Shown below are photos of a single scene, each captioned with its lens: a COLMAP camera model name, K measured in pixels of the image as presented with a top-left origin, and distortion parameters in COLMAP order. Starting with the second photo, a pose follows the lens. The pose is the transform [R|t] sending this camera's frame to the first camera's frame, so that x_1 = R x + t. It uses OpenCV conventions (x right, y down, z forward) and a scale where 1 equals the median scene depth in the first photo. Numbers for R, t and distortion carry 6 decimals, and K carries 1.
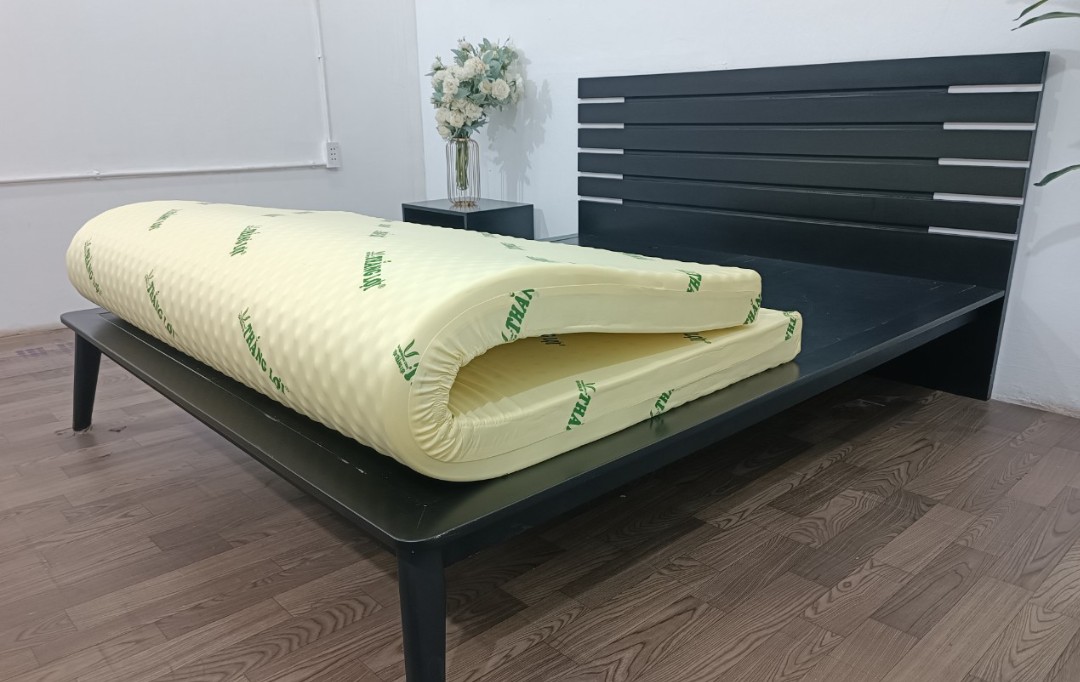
lens RADIAL K [[799.7, 0, 544.3], [0, 799.7, 384.7], [0, 0, 1]] dist [0.013910, -0.026592]
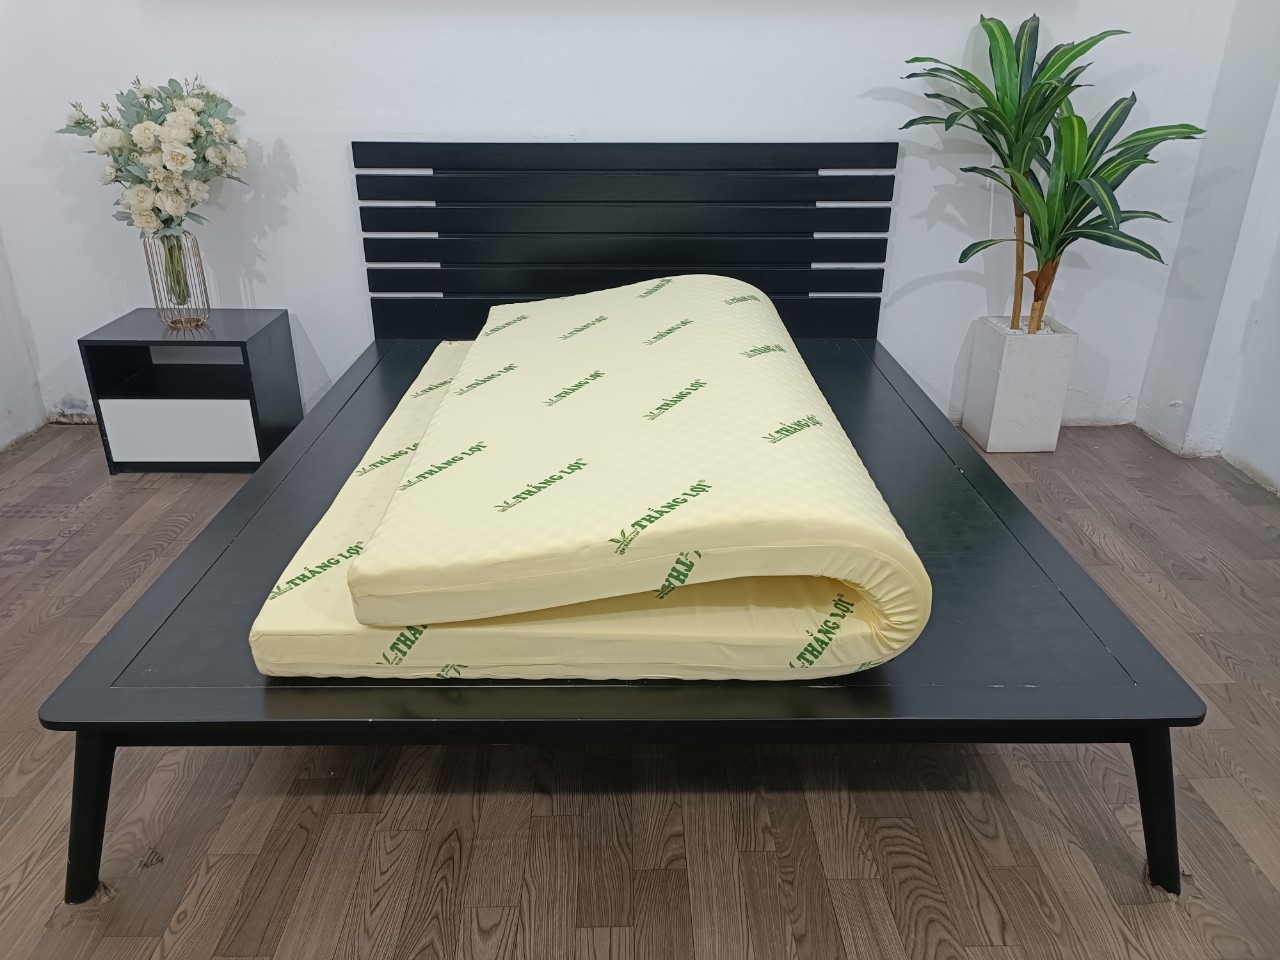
lens RADIAL K [[926.7, 0, 647.2], [0, 926.7, 480.3], [0, 0, 1]] dist [0.016382, -0.031432]
pose [[0.668564, -0.286255, 0.686353, -0.773570], [0.226424, 0.957481, 0.178779, -0.277211], [-0.708346, 0.035881, 0.704952, 0.308560]]
